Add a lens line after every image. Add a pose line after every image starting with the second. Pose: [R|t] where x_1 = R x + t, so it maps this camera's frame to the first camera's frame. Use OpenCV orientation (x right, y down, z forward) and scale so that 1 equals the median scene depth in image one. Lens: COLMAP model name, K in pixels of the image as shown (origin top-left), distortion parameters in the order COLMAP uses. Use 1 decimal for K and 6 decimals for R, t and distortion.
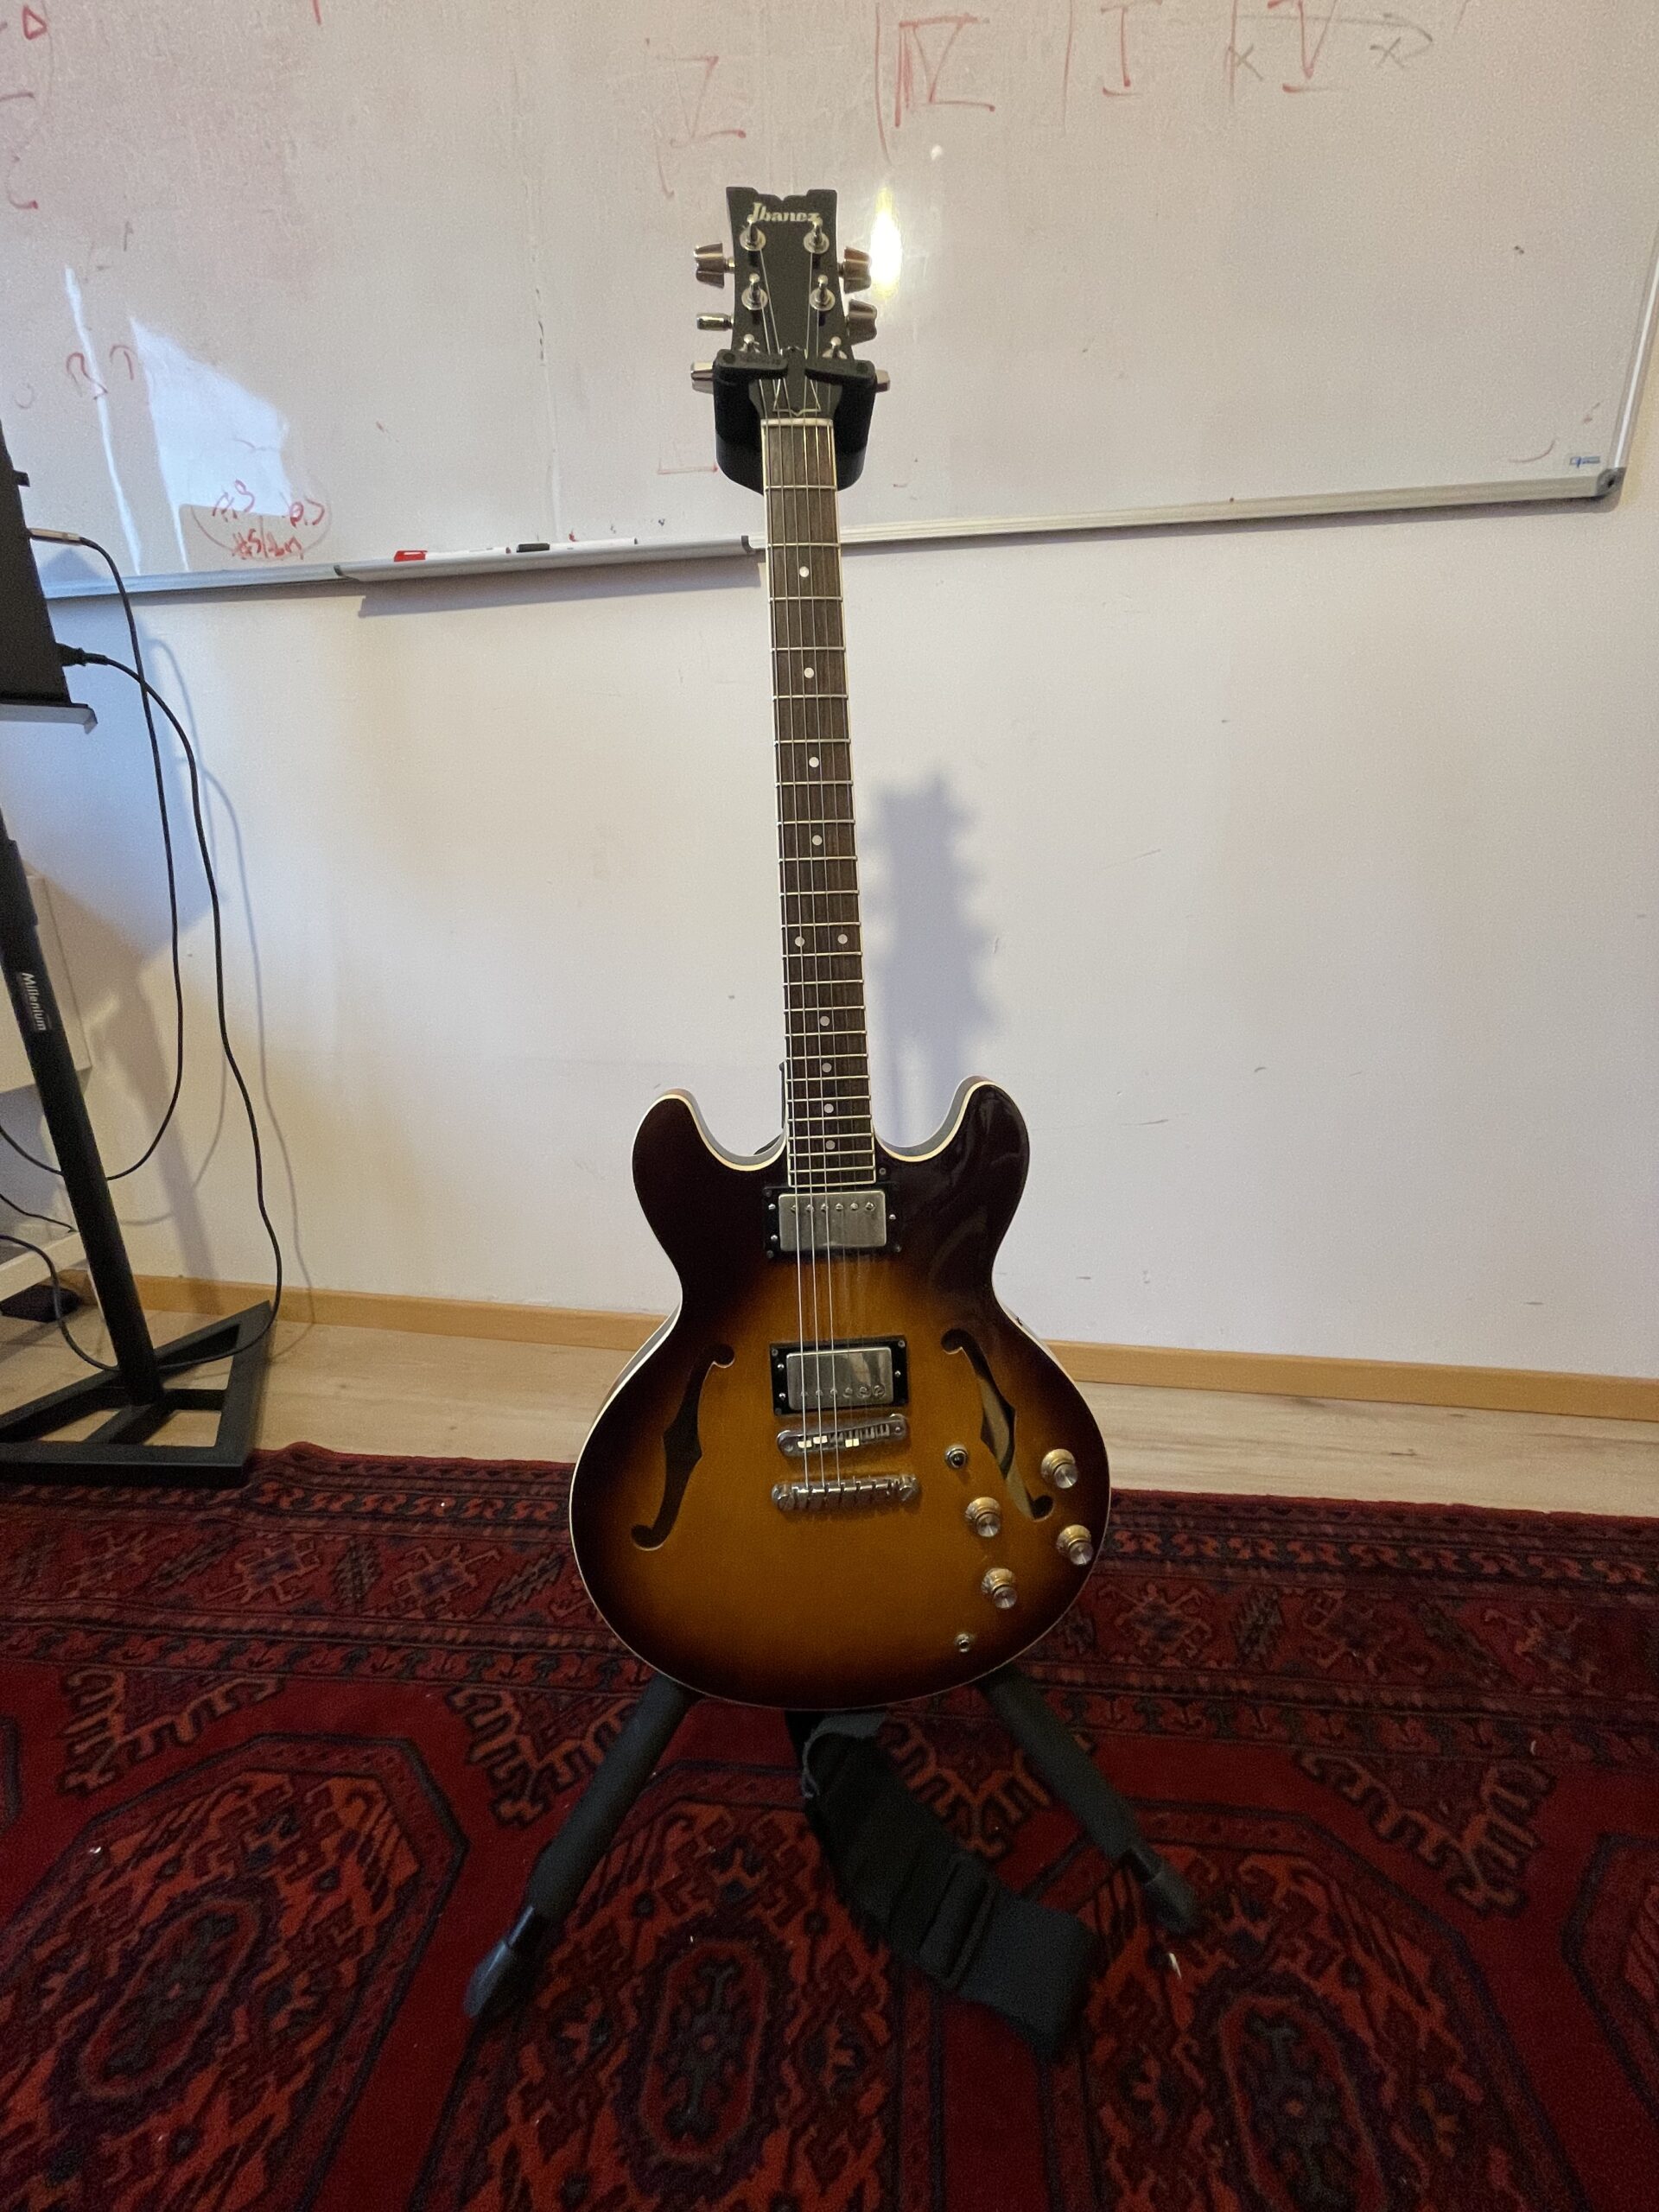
lens RADIAL K [[907.4, 0, 841.5], [0, 907.4, 1107.0], [0, 0, 1]] dist [0.001573, -0.001872]
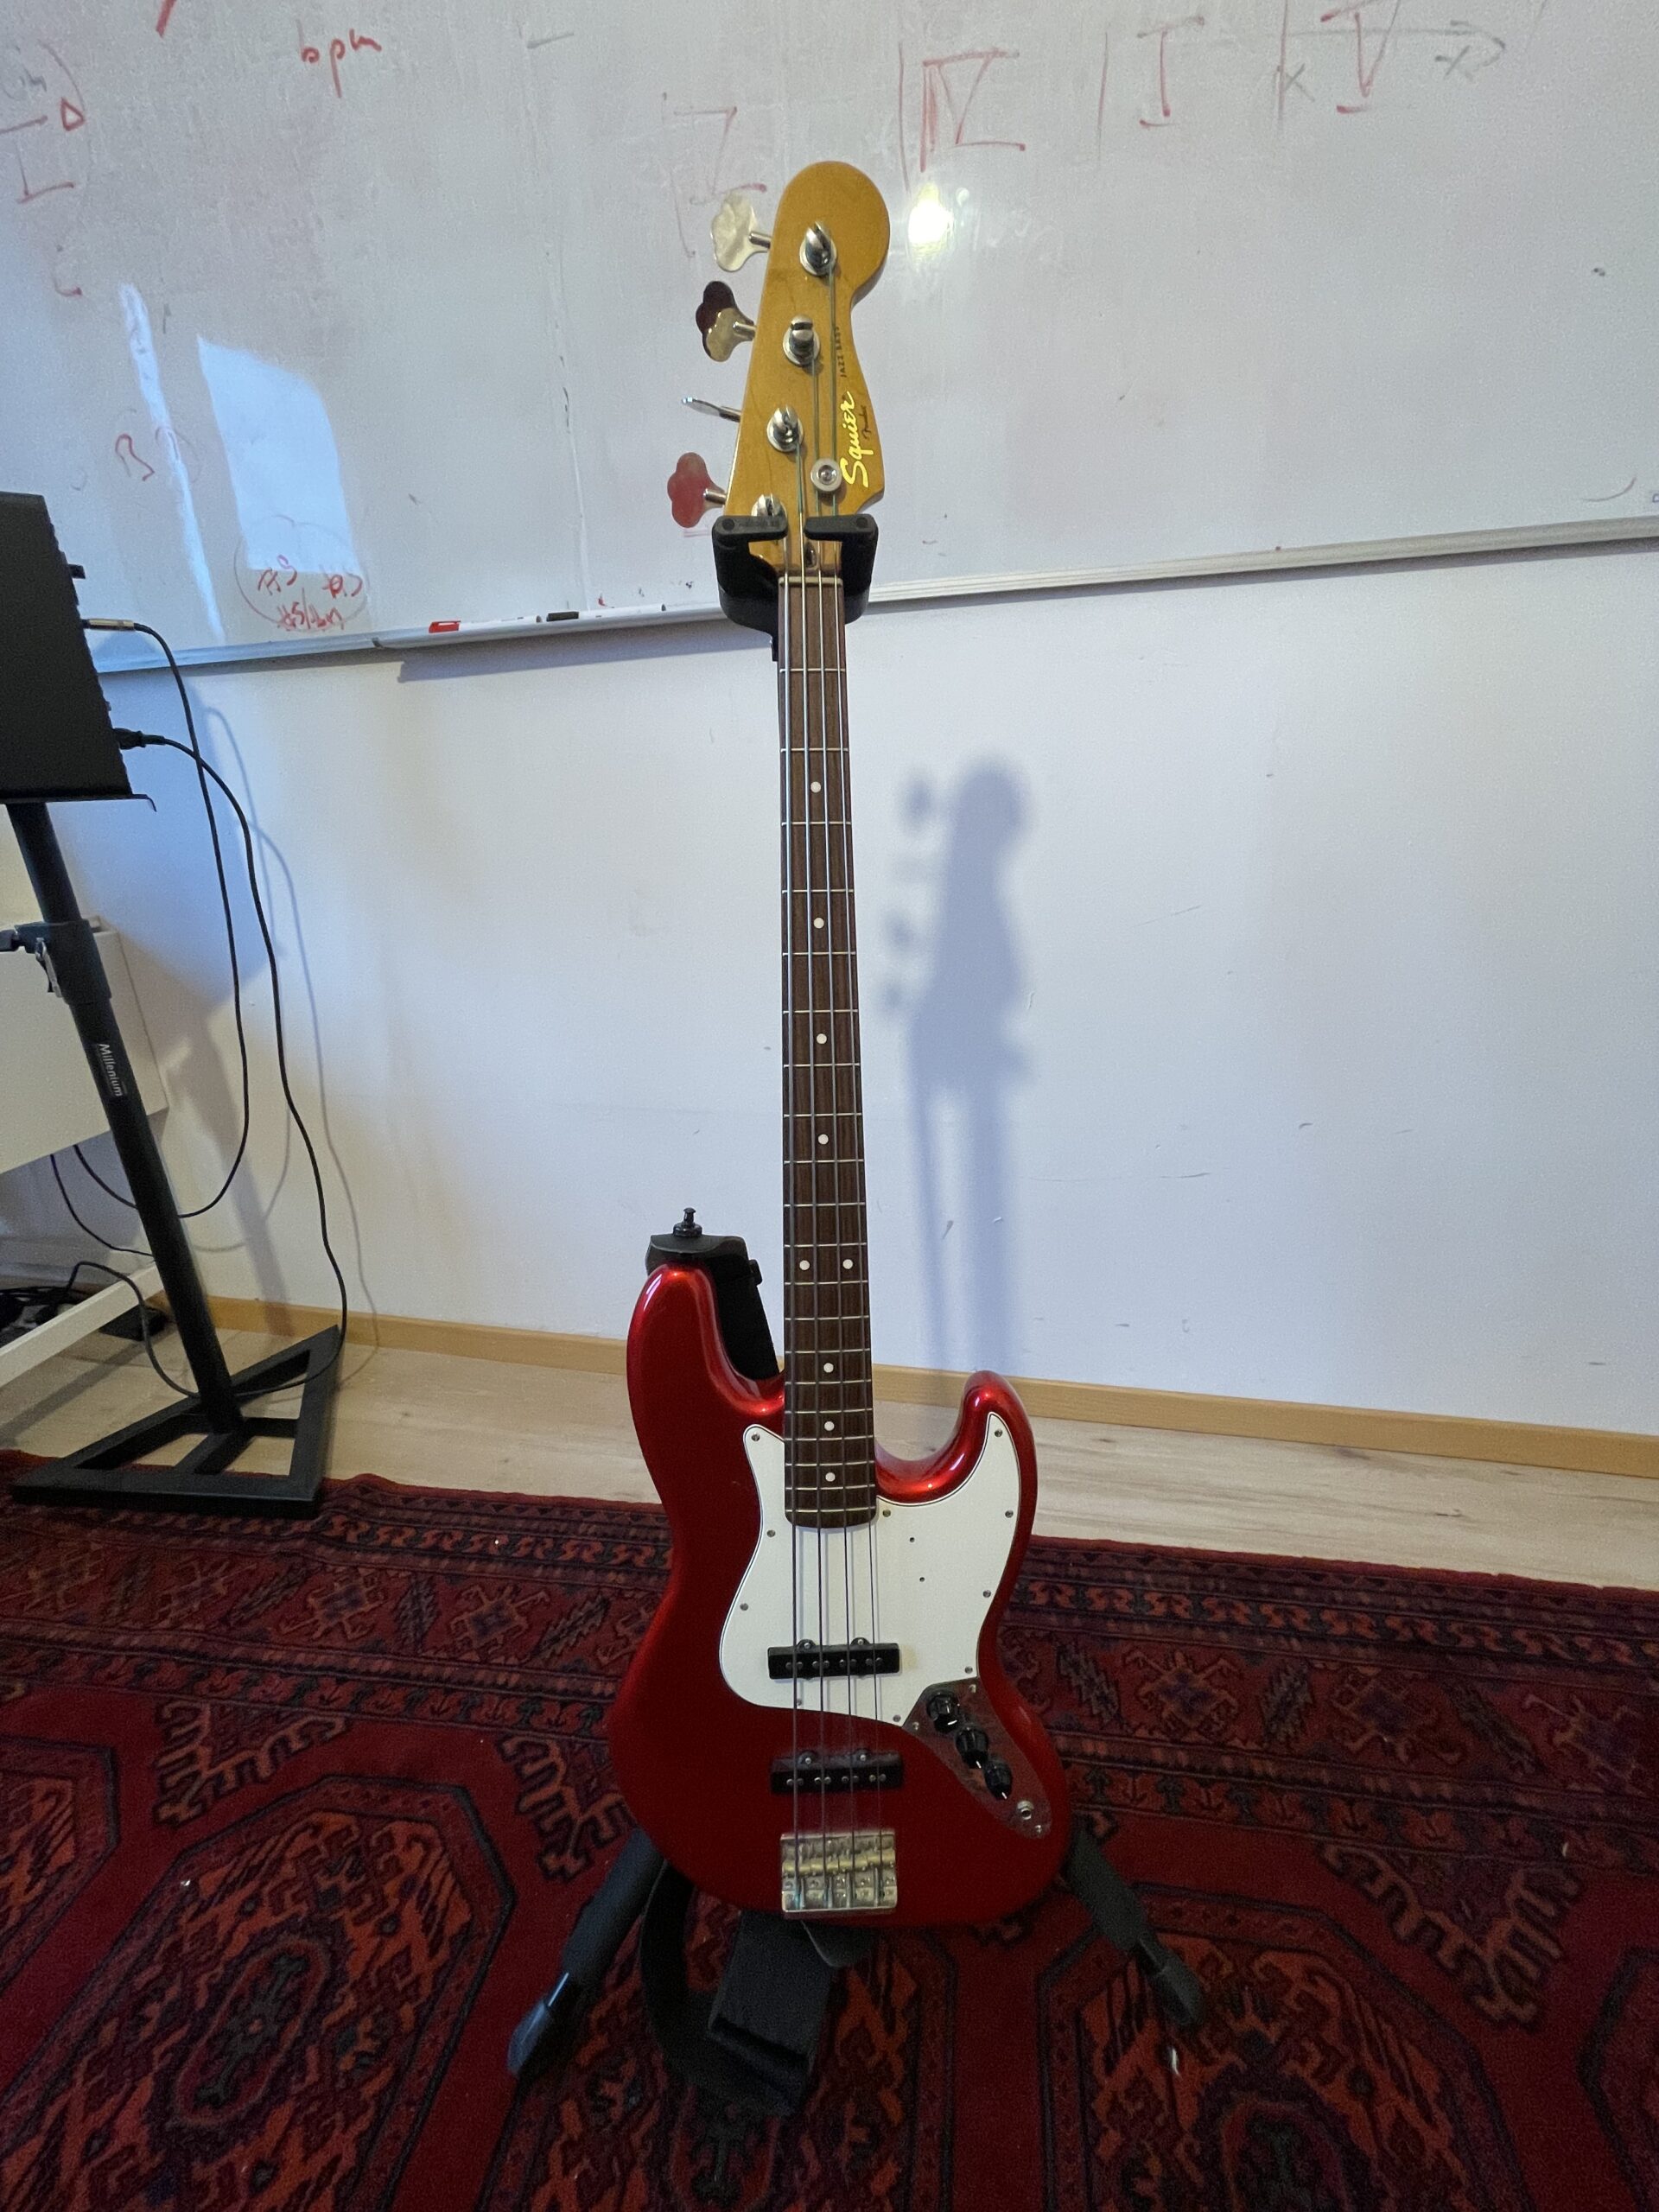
lens RADIAL K [[907.4, 0, 839.7], [0, 907.4, 1108.1], [0, 0, 1]] dist [0.001573, -0.001872]
pose [[0.997844, -0.001971, -0.065601, 0.035763], [0.004749, 0.999097, 0.042219, -0.135903], [0.065458, -0.042439, 0.996952, -0.003855]]
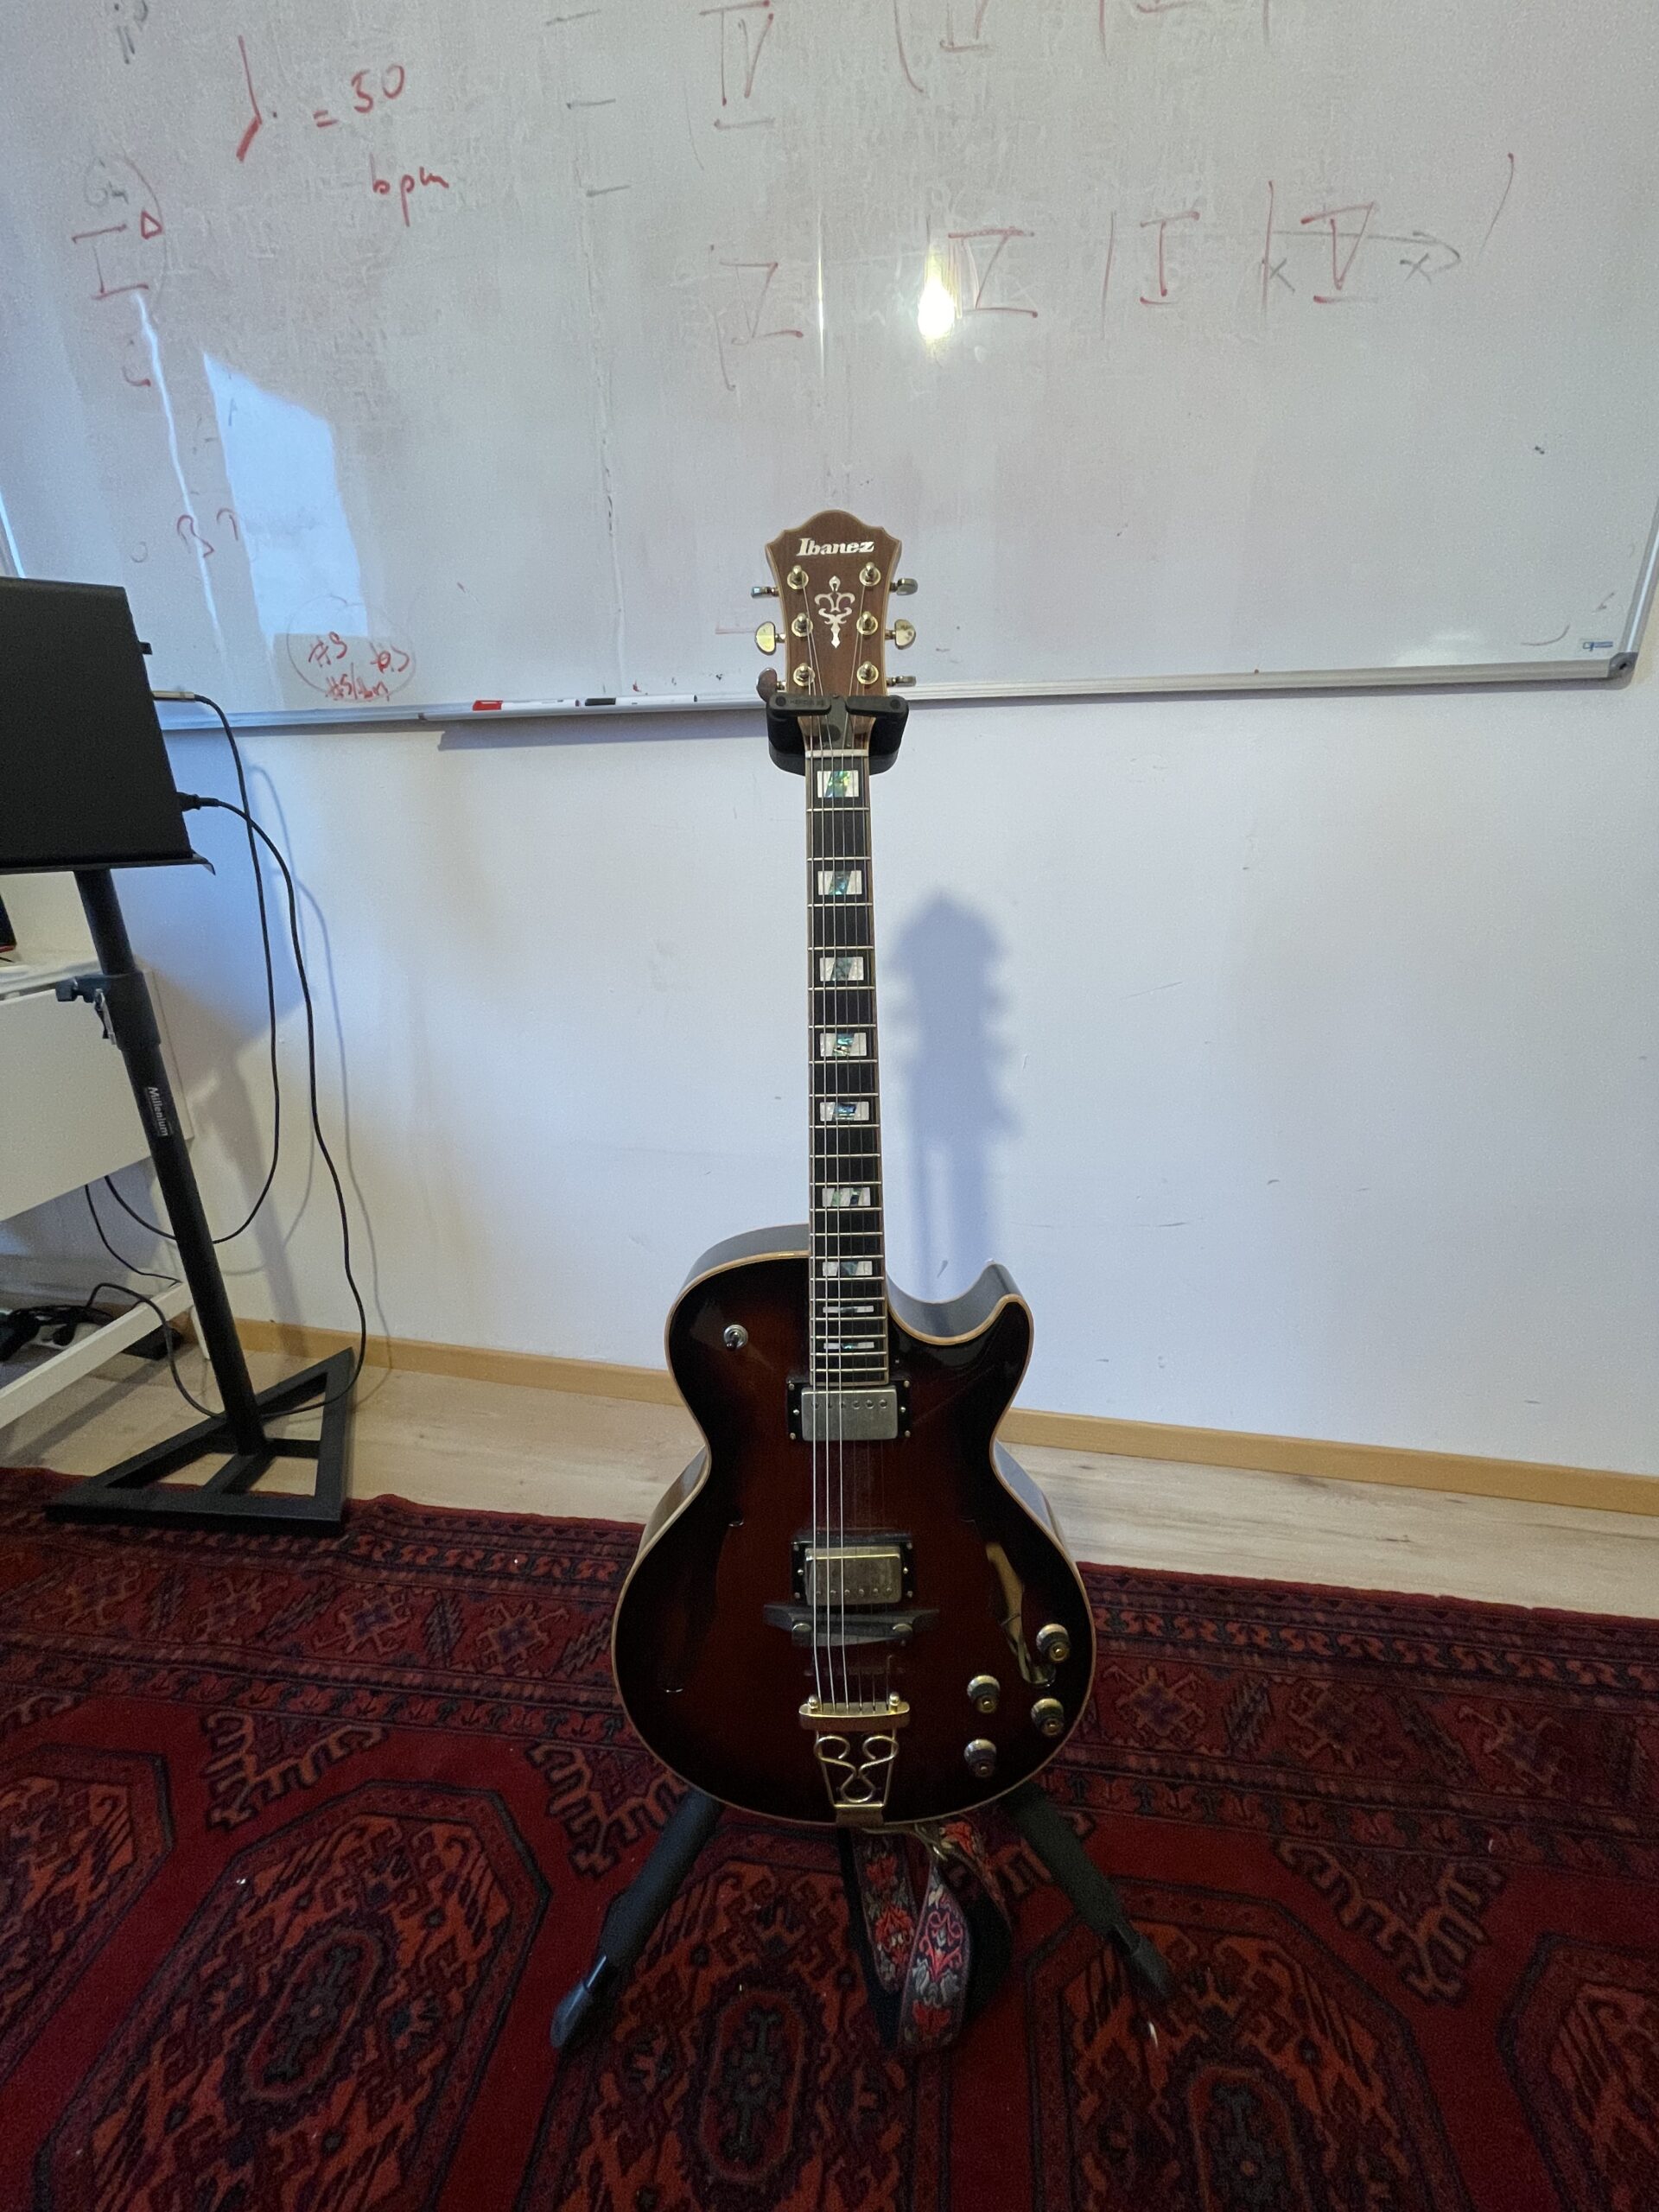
lens RADIAL K [[907.4, 0, 840.7], [0, 907.4, 1108.2], [0, 0, 1]] dist [0.001573, -0.001872]
pose [[0.999099, 0.015467, -0.039514, -0.004654], [-0.014042, 0.999250, 0.036092, -0.208779], [0.040043, -0.035505, 0.998567, -0.102504]]
